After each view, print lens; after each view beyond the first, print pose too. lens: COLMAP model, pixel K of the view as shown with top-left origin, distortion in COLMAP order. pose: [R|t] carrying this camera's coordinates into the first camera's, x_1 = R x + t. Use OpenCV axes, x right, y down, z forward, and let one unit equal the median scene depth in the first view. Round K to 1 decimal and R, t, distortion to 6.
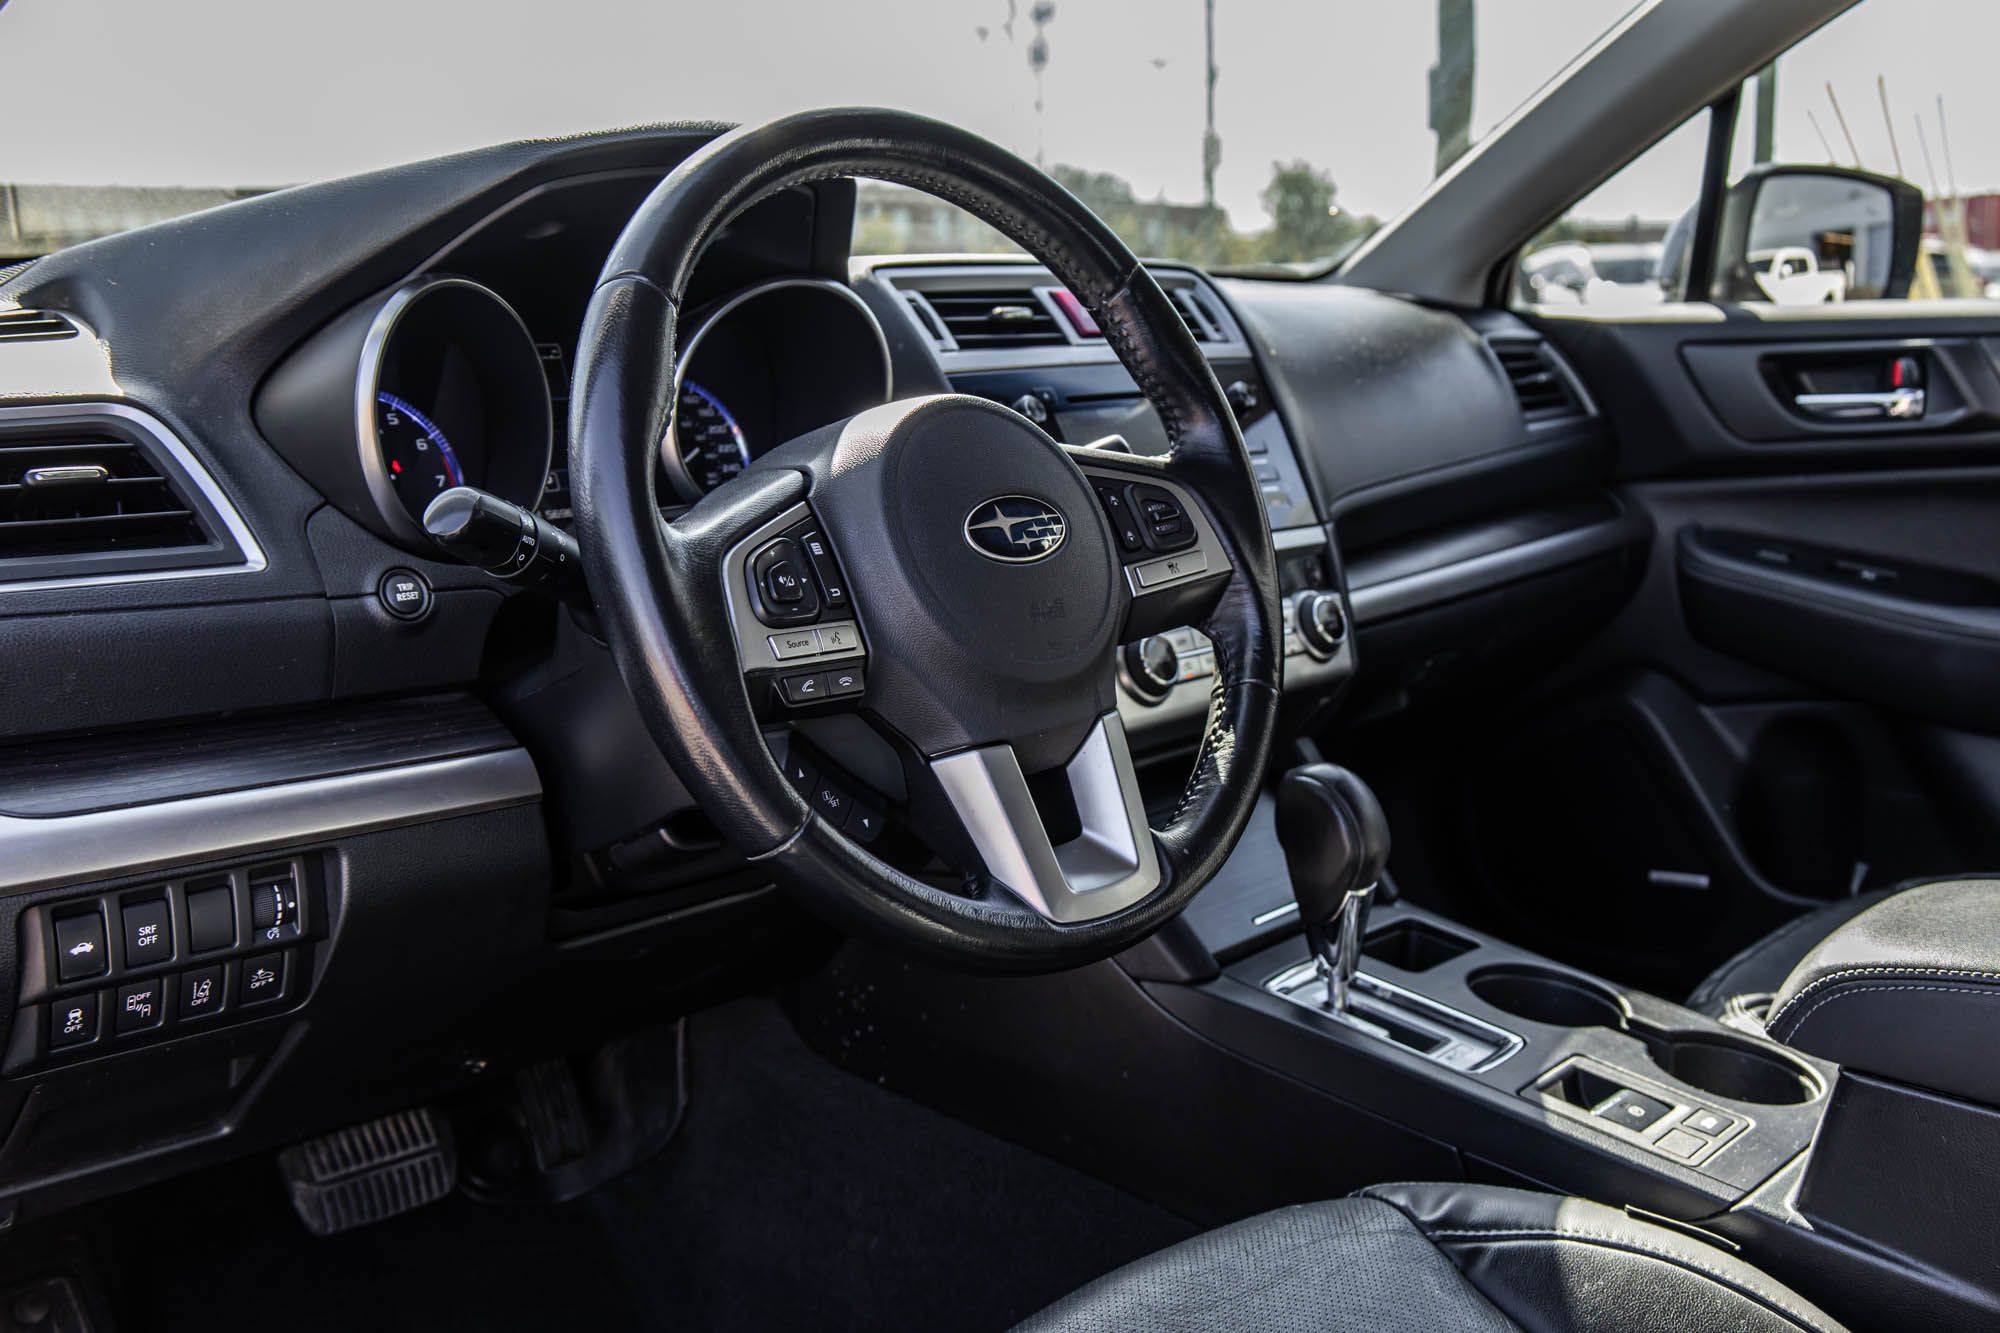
lens RADIAL K [[1999.5, 0, 1000.0], [0, 1999.5, 666.5], [0, 0, 1]] dist [0.017150, -0.008748]
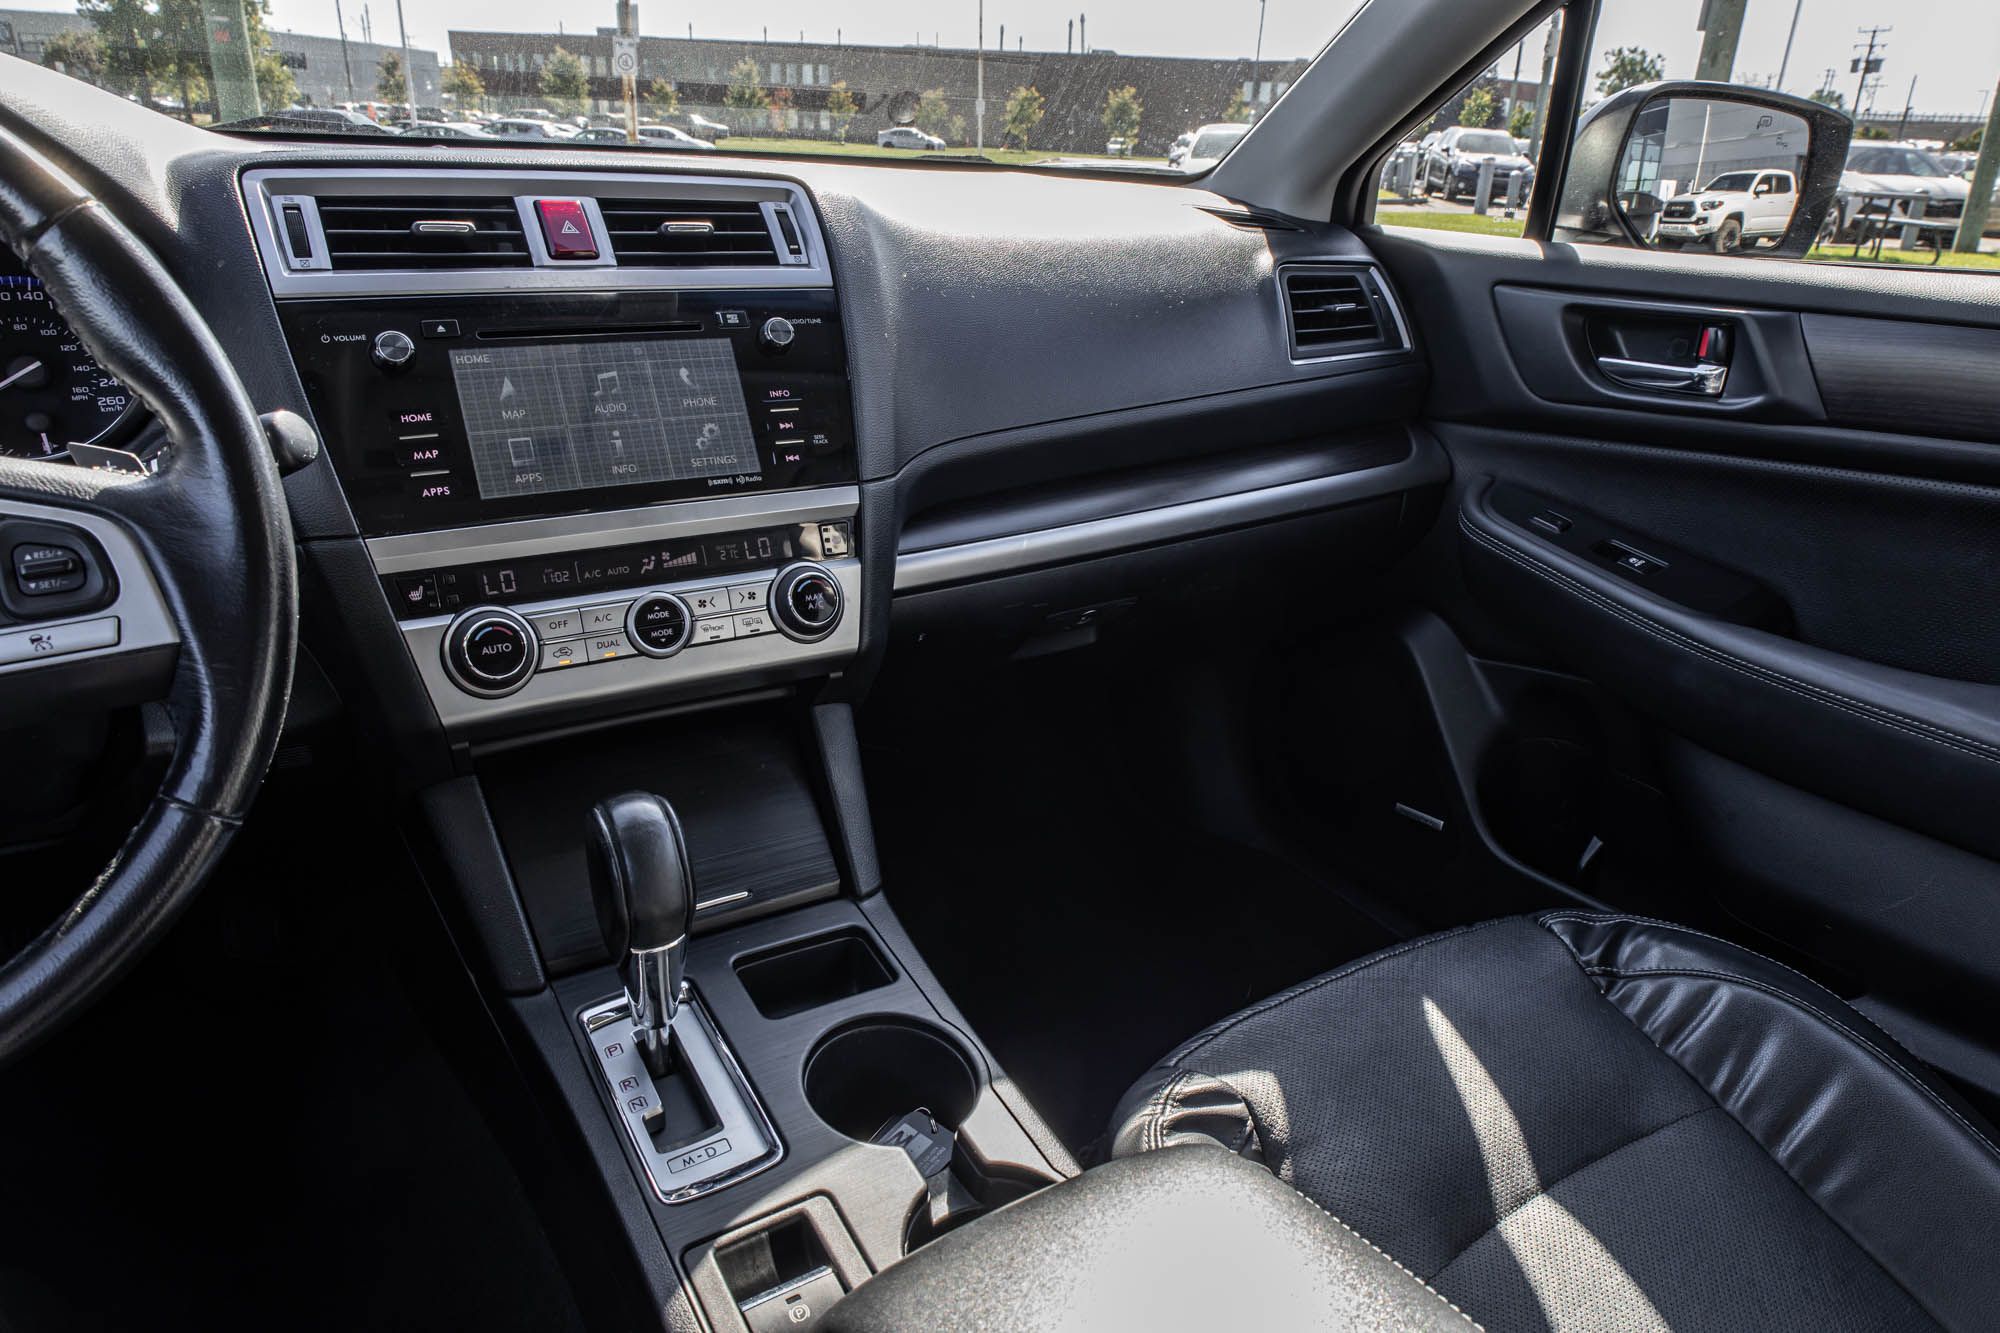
lens RADIAL K [[1299.5, 0, 1003.6], [0, 1299.5, 671.8], [0, 0, 1]] dist [-0.000950, 0.017118]
pose [[0.961016, 0.147546, -0.233833, 0.427703], [-0.096871, 0.971784, 0.215061, -0.138300], [0.258966, -0.184025, 0.948194, 0.497862]]
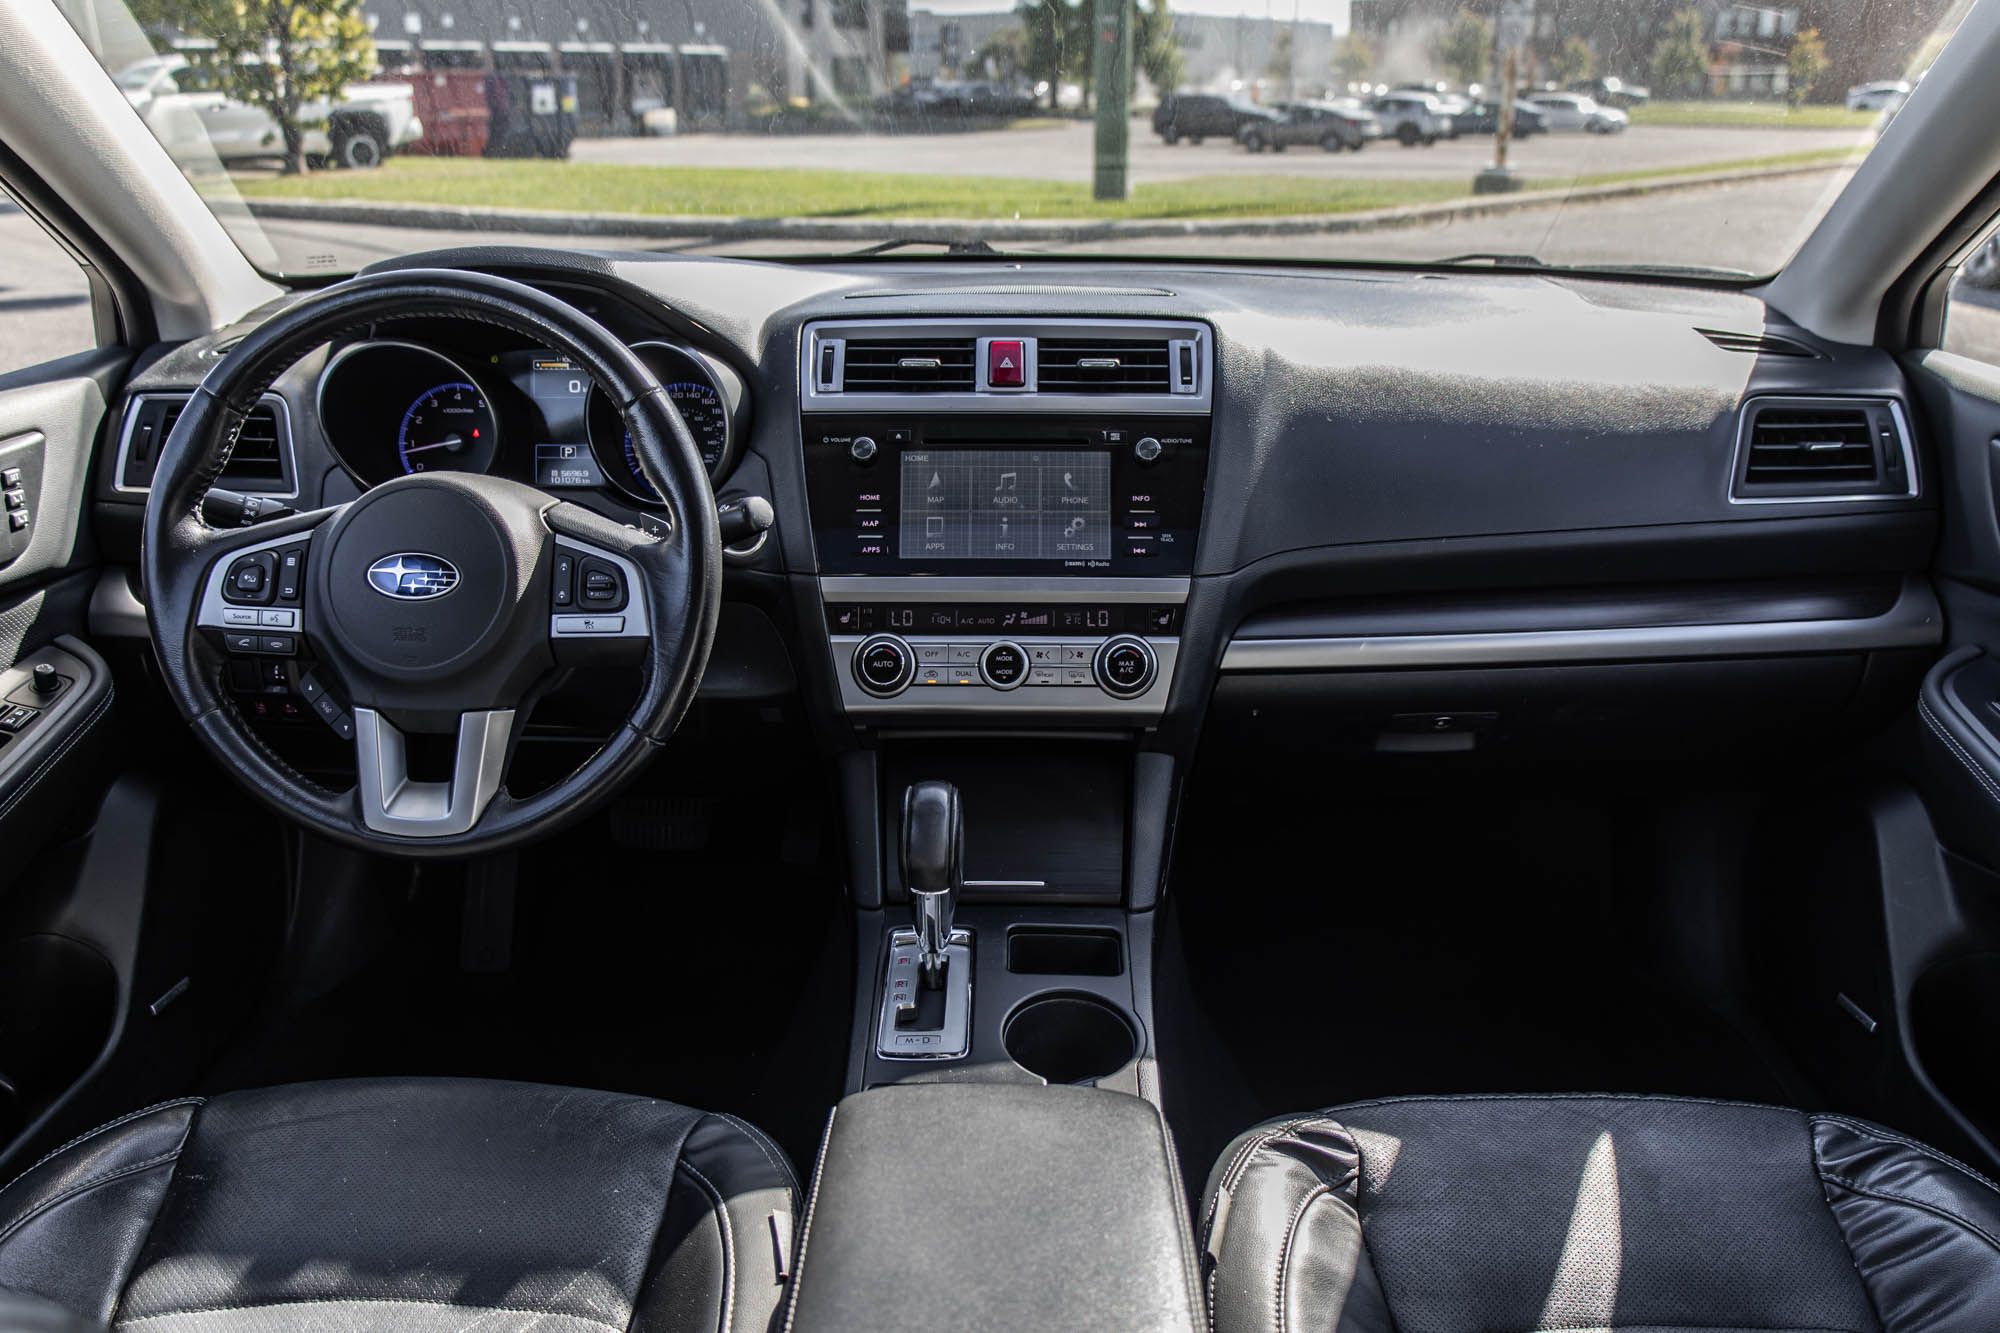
lens RADIAL K [[1507.4, 0, 1000.0], [0, 1507.4, 734.7], [0, 0, 1]] dist [-0.017501, -0.007520]
pose [[0.658173, 0.307342, -0.687277, 0.788123], [-0.140962, 0.947043, 0.288513, -0.244157], [0.739553, -0.093012, 0.666641, 0.404517]]
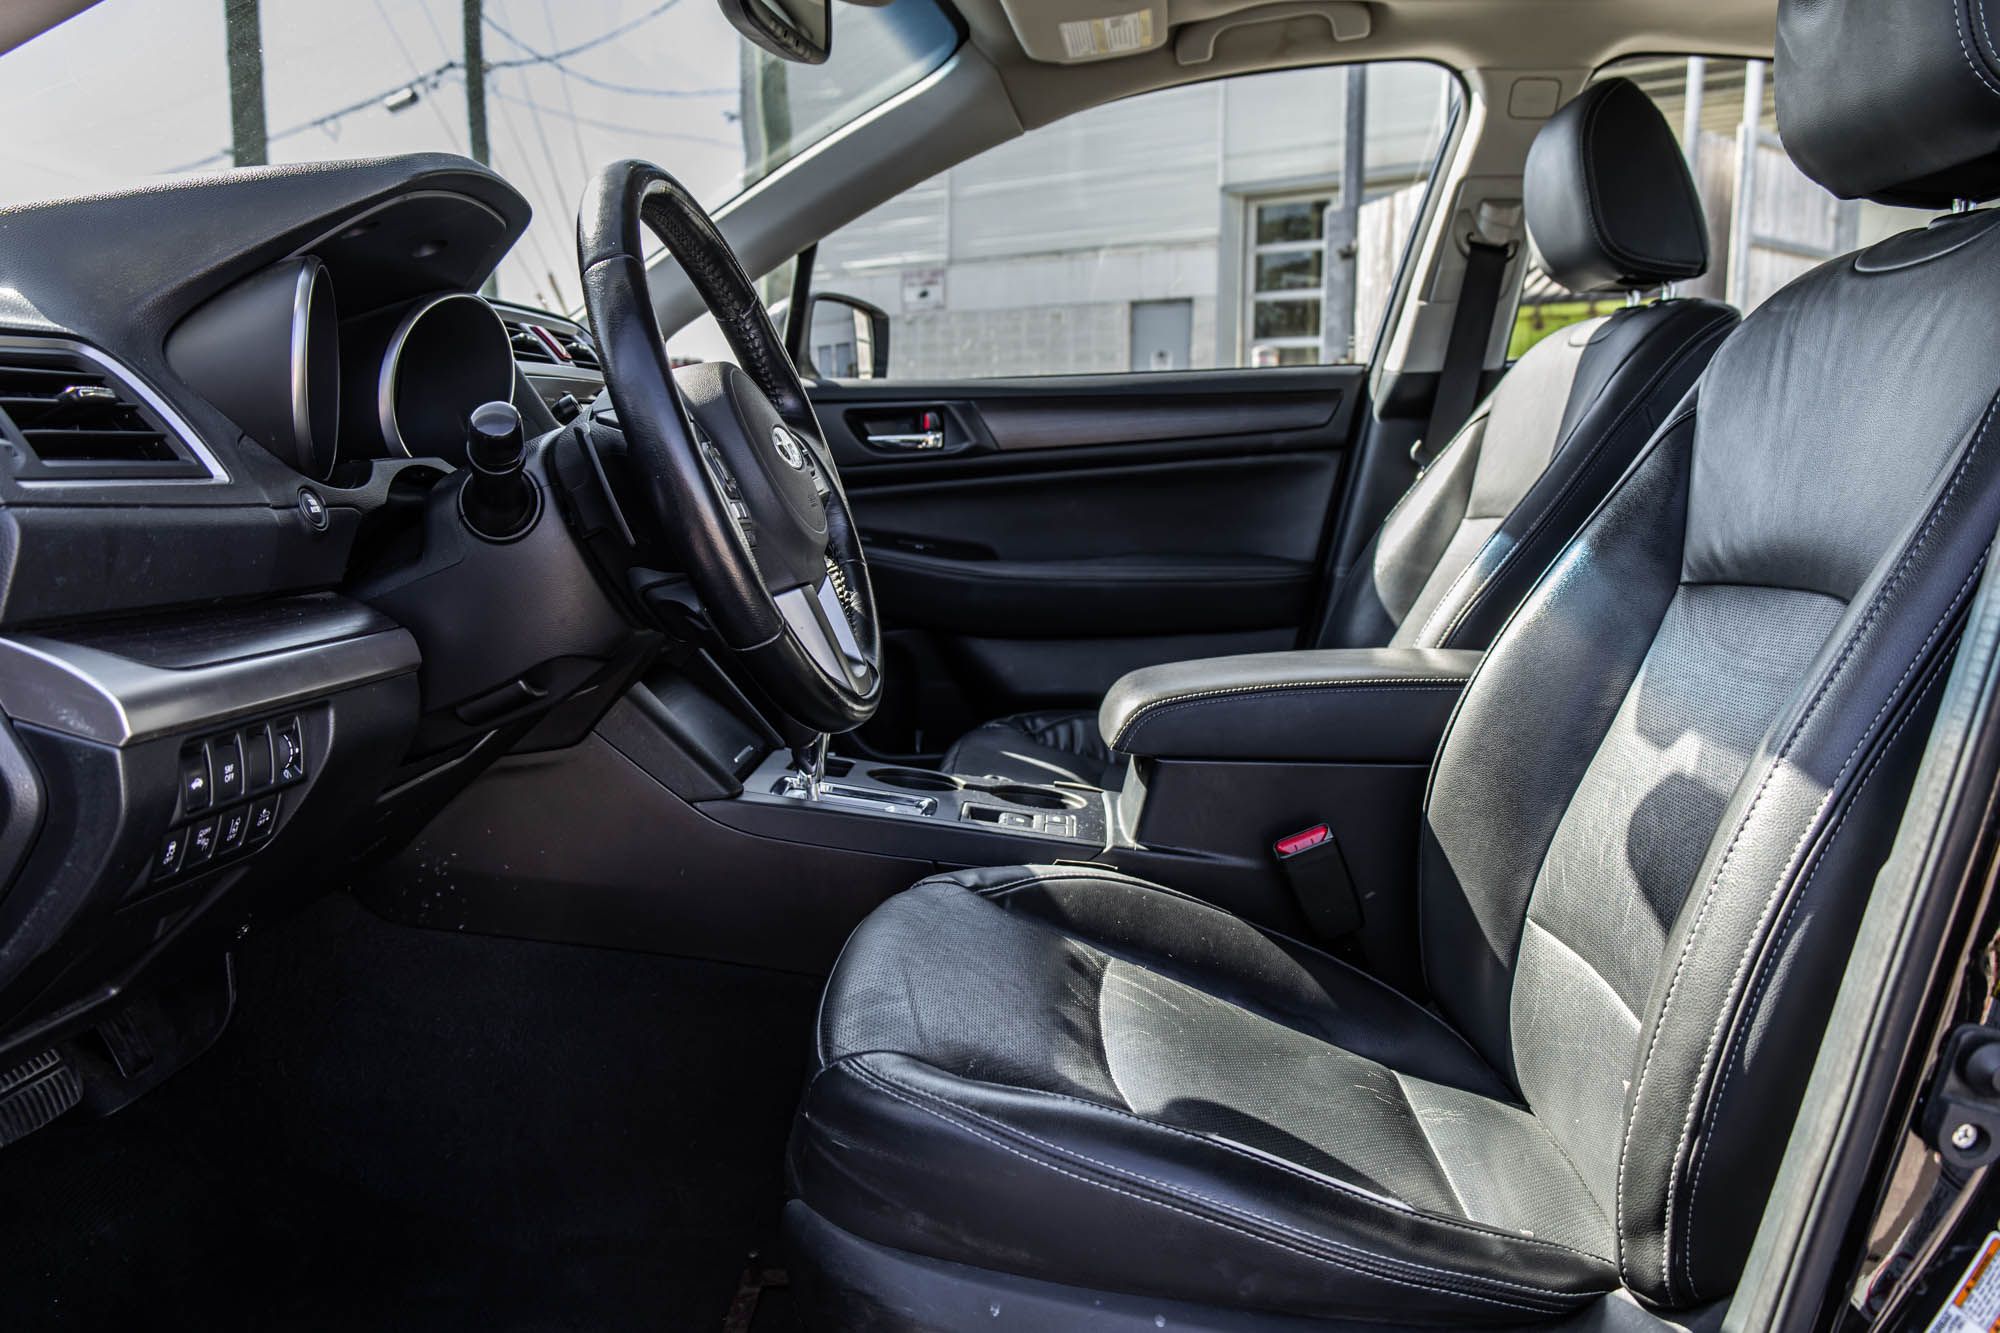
lens RADIAL K [[1595.2, 0, 992.6], [0, 1595.2, 674.4], [0, 0, 1]] dist [-0.028802, 0.010776]
pose [[0.759796, -0.075522, 0.645761, -0.505618], [0.099127, 0.995075, -0.000258, 0.088855], [-0.642561, 0.064209, 0.763540, -0.016655]]
